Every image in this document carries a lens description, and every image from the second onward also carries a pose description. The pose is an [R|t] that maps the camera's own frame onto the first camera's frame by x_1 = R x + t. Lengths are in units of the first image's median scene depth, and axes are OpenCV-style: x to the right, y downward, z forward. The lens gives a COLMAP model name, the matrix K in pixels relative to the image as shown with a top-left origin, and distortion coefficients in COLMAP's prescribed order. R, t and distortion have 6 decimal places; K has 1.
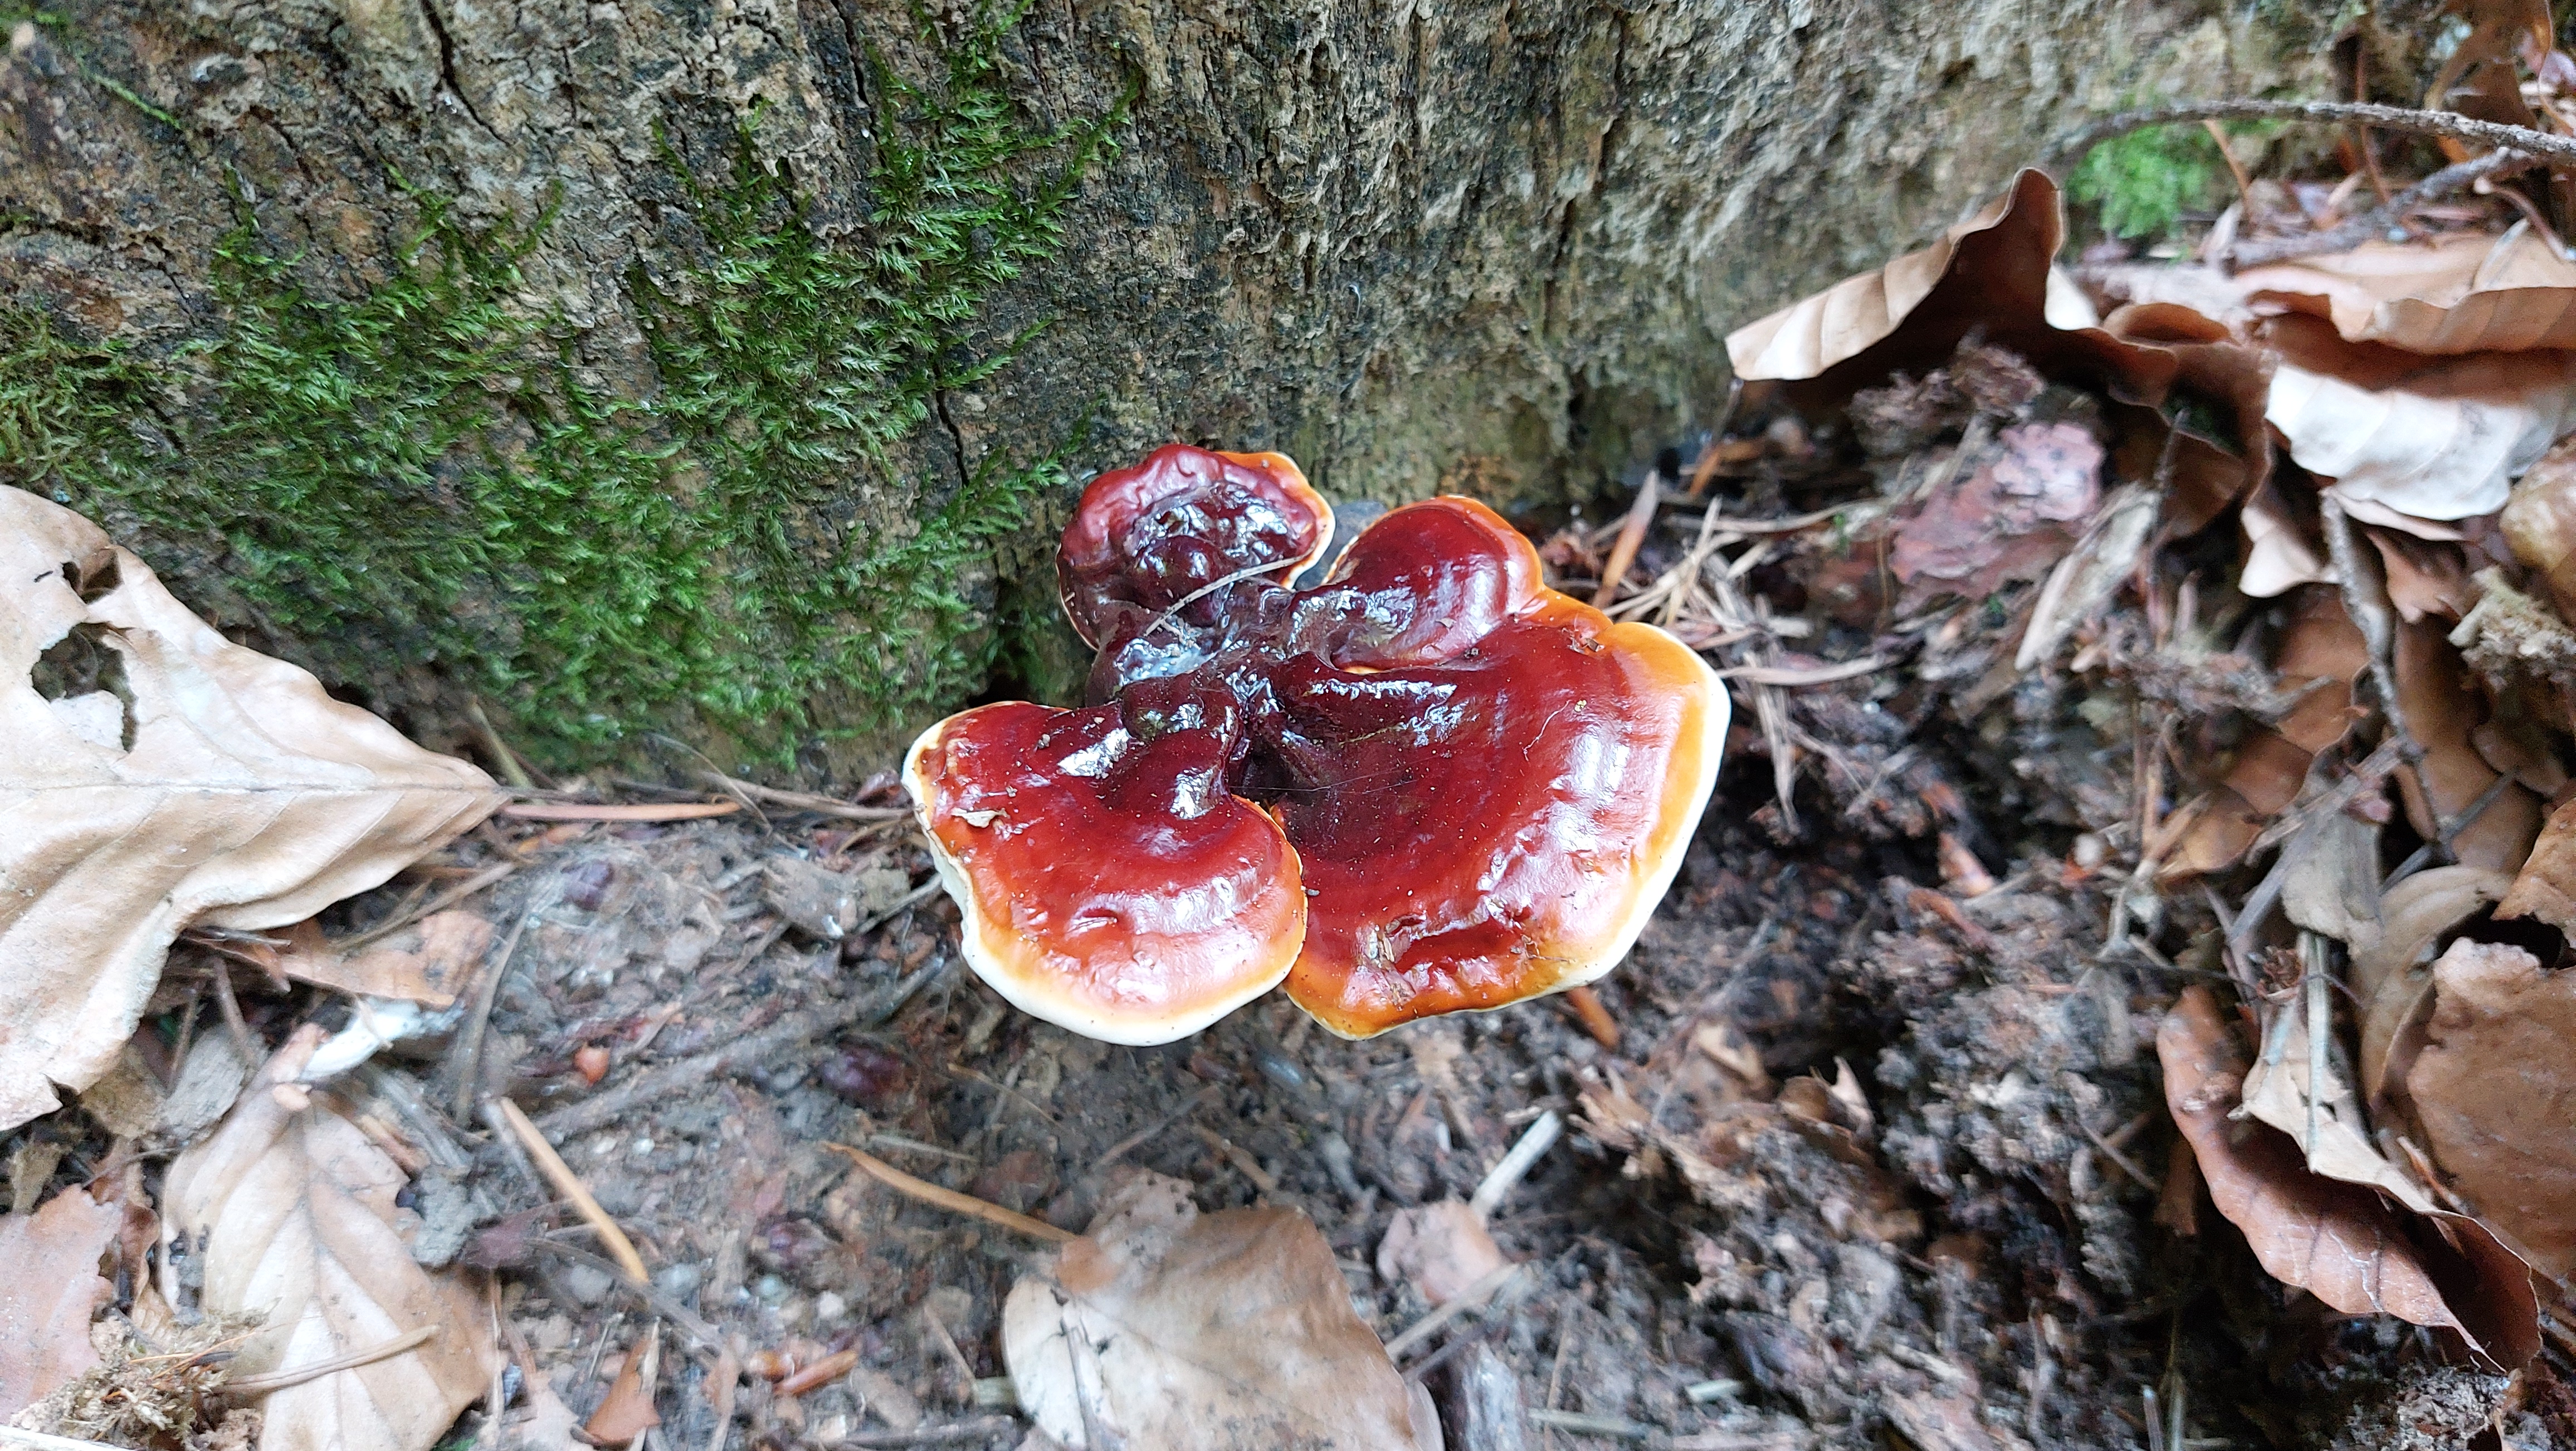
lens RADIAL K [[1876.6, 0, 1354.8], [0, 1876.6, 662.6], [0, 0, 1]] dist [-0.007971, -0.007581]
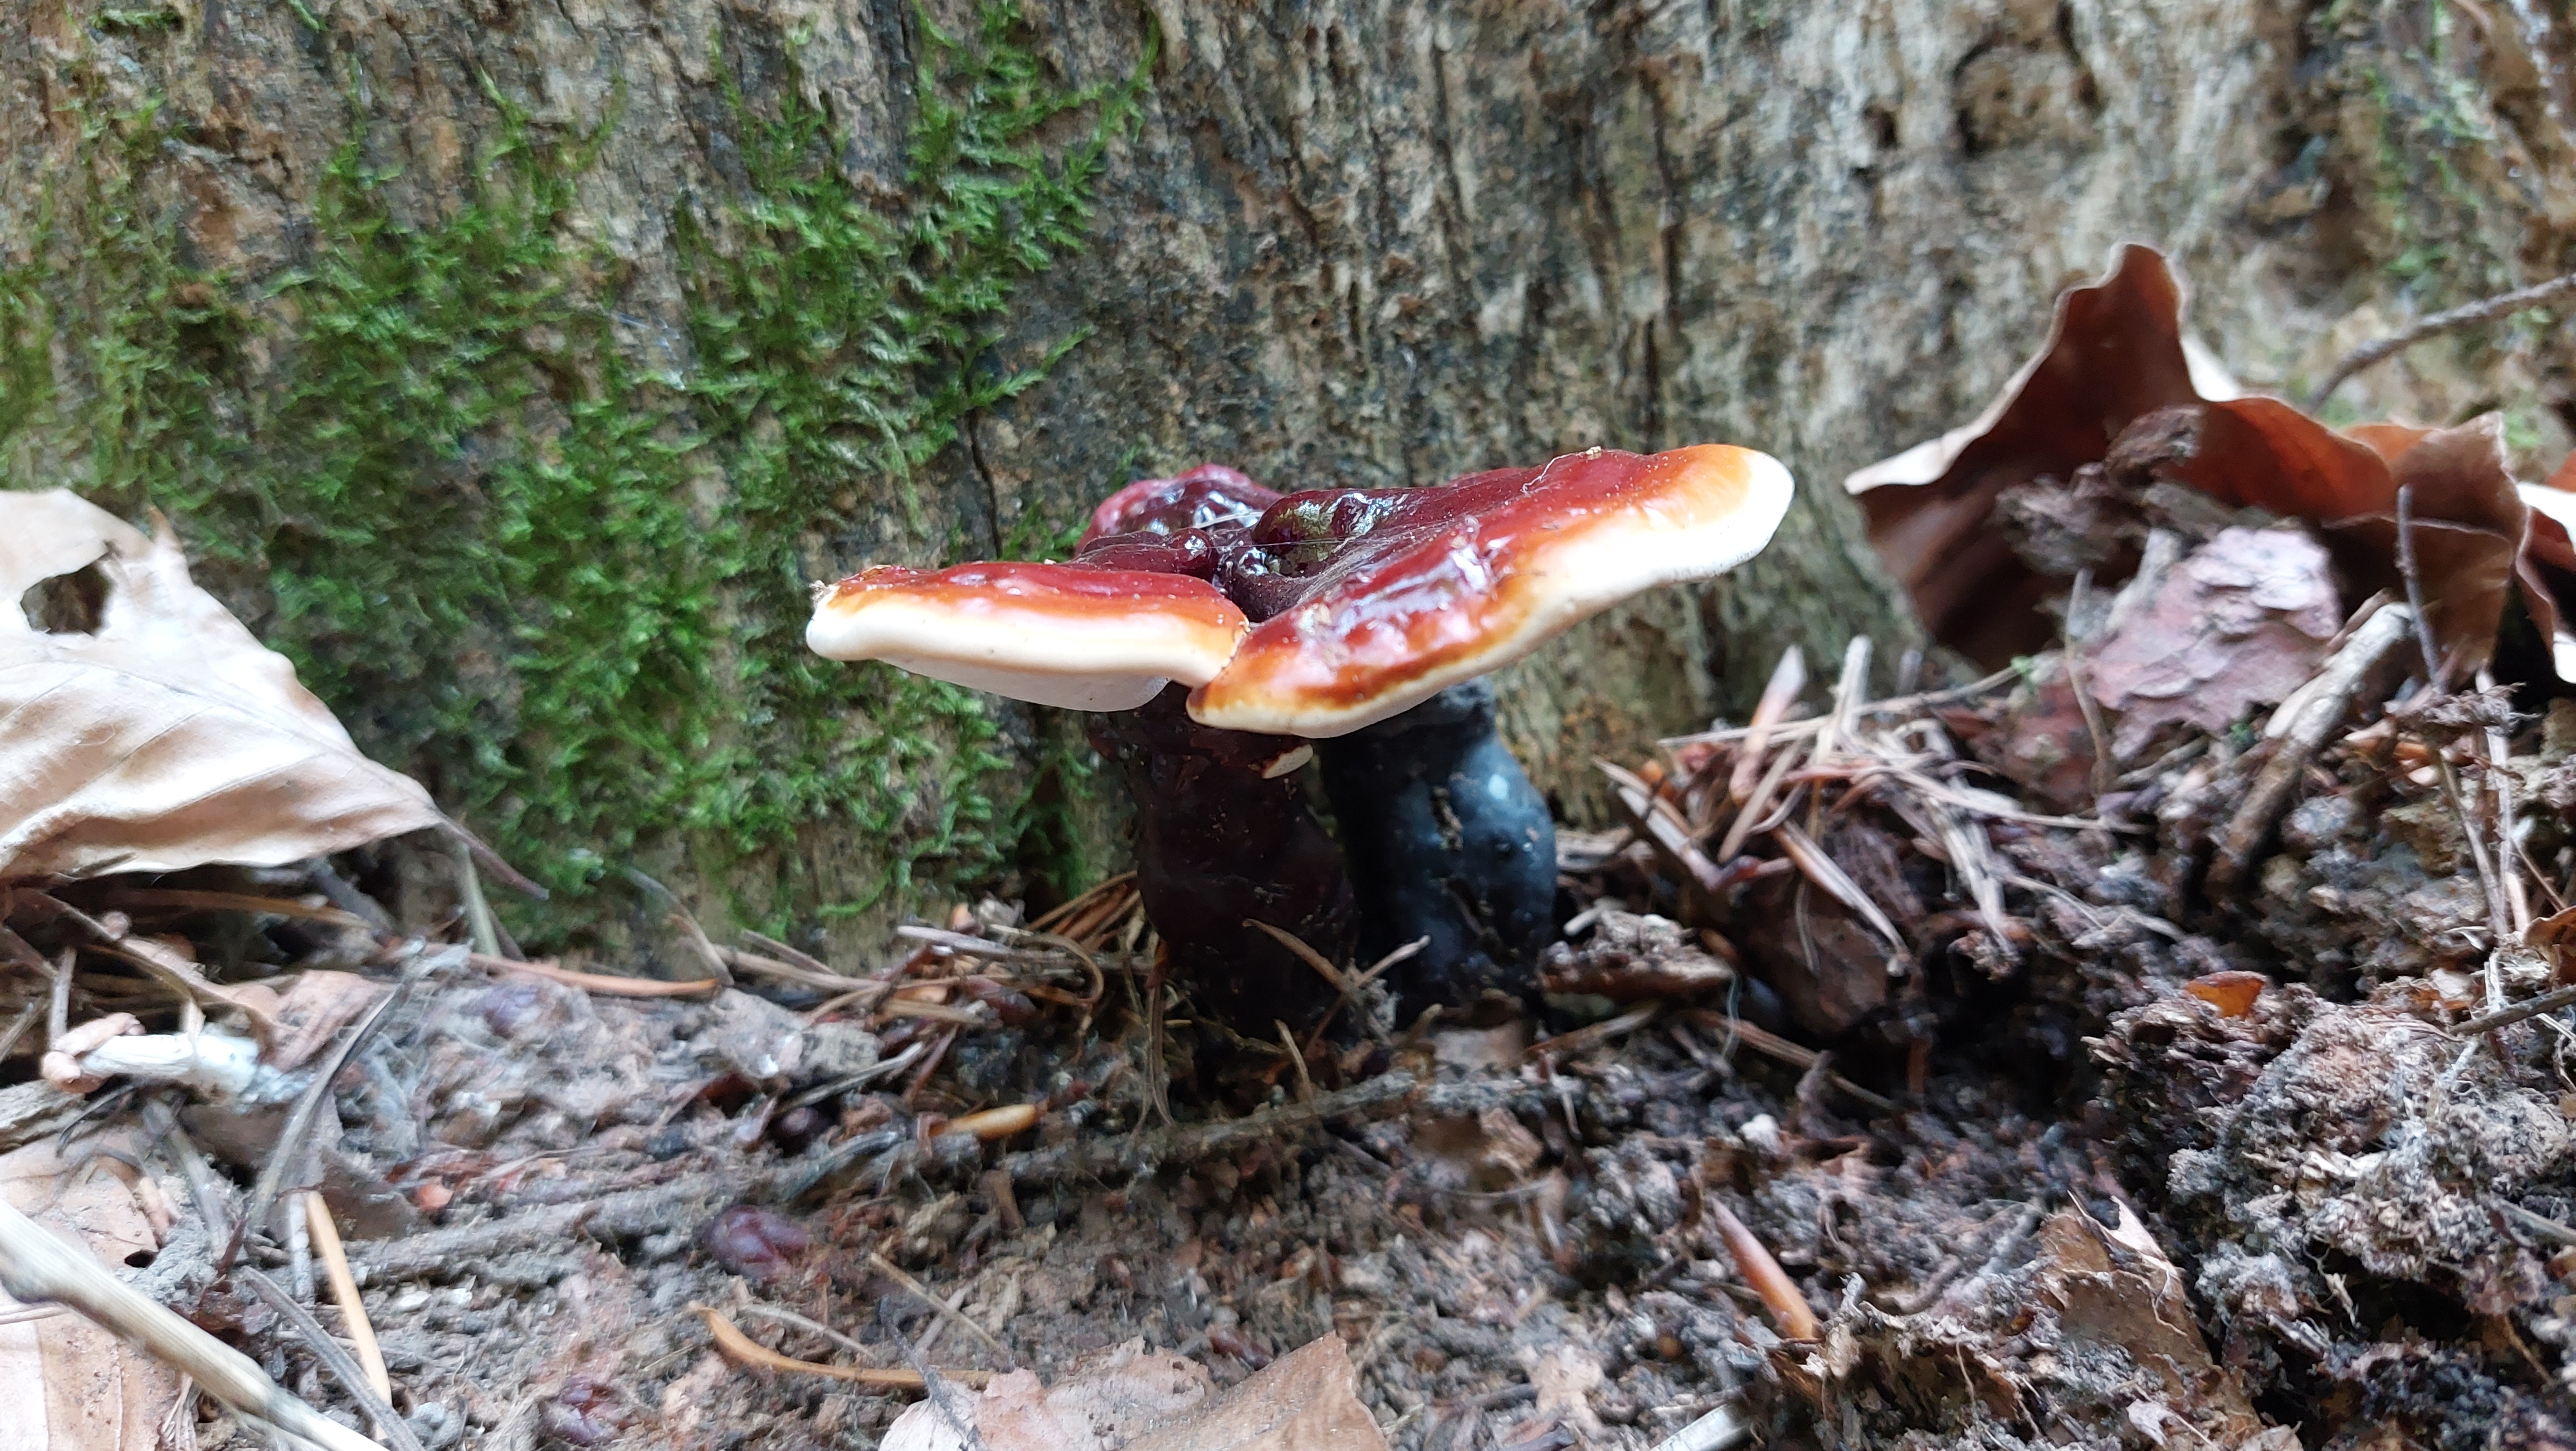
lens RADIAL K [[1905.0, 0, 1388.7], [0, 1905.0, 730.1], [0, 0, 1]] dist [-0.013032, -0.008421]
pose [[0.980807, -0.077736, -0.178814, 0.168639], [-0.051807, 0.780221, -0.623355, 0.631273], [0.187971, 0.620655, 0.761219, 0.409358]]
